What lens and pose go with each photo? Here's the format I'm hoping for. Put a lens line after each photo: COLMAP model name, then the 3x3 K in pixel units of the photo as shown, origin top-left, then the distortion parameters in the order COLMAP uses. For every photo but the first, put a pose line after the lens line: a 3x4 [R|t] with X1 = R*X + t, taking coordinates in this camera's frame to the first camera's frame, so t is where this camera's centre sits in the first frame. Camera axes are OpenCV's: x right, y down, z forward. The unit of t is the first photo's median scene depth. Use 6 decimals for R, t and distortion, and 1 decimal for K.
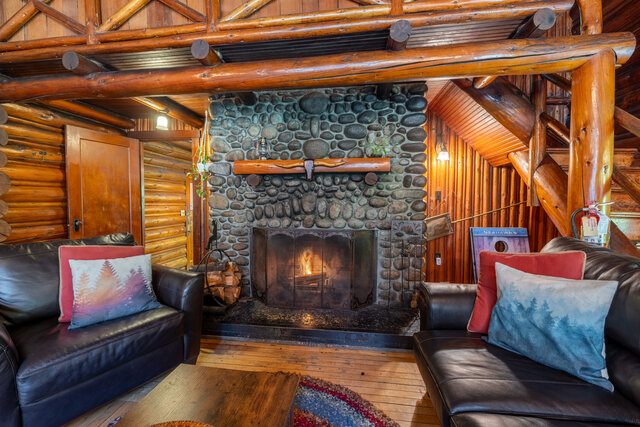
lens RADIAL K [[266.2, 0, 317.9], [0, 266.2, 211.9], [0, 0, 1]] dist [-0.001653, 0.000330]
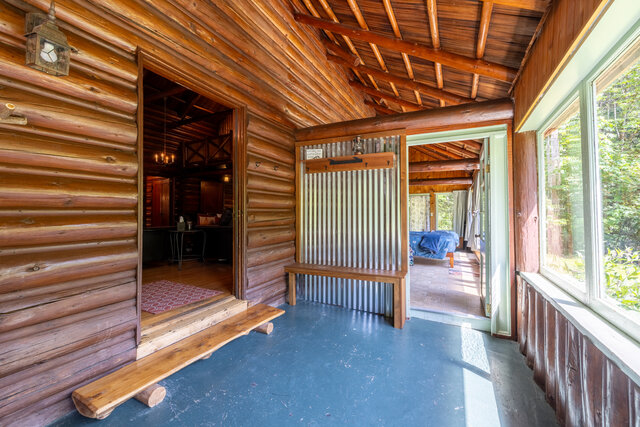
lens RADIAL K [[266.2, 0, 317.9], [0, 266.2, 211.9], [0, 0, 1]] dist [-0.001653, 0.000330]
pose [[0.939694, -0.005165, -0.341977, 1.535151], [-0.014213, 0.998432, -0.054135, 0.197371], [0.341720, 0.055731, 0.938148, -1.564427]]
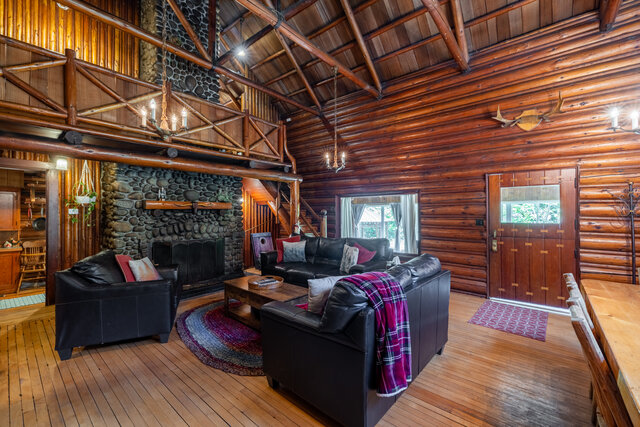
lens RADIAL K [[266.2, 0, 317.9], [0, 266.2, 211.9], [0, 0, 1]] dist [-0.001653, 0.000330]
pose [[0.544895, 0.000857, 0.838504, -1.063105], [0.038247, 0.998933, -0.025876, -0.045943], [-0.837632, 0.046170, 0.544281, -0.694269]]
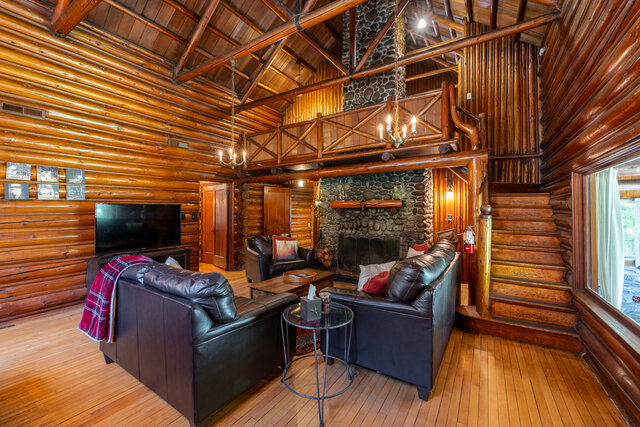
lens RADIAL K [[266.2, 0, 317.9], [0, 266.2, 211.9], [0, 0, 1]] dist [-0.001653, 0.000330]
pose [[0.903673, -0.000604, -0.428224, 0.510927], [-0.019129, 0.998944, -0.041777, -0.019824], [0.427797, 0.045944, 0.902707, -0.967434]]
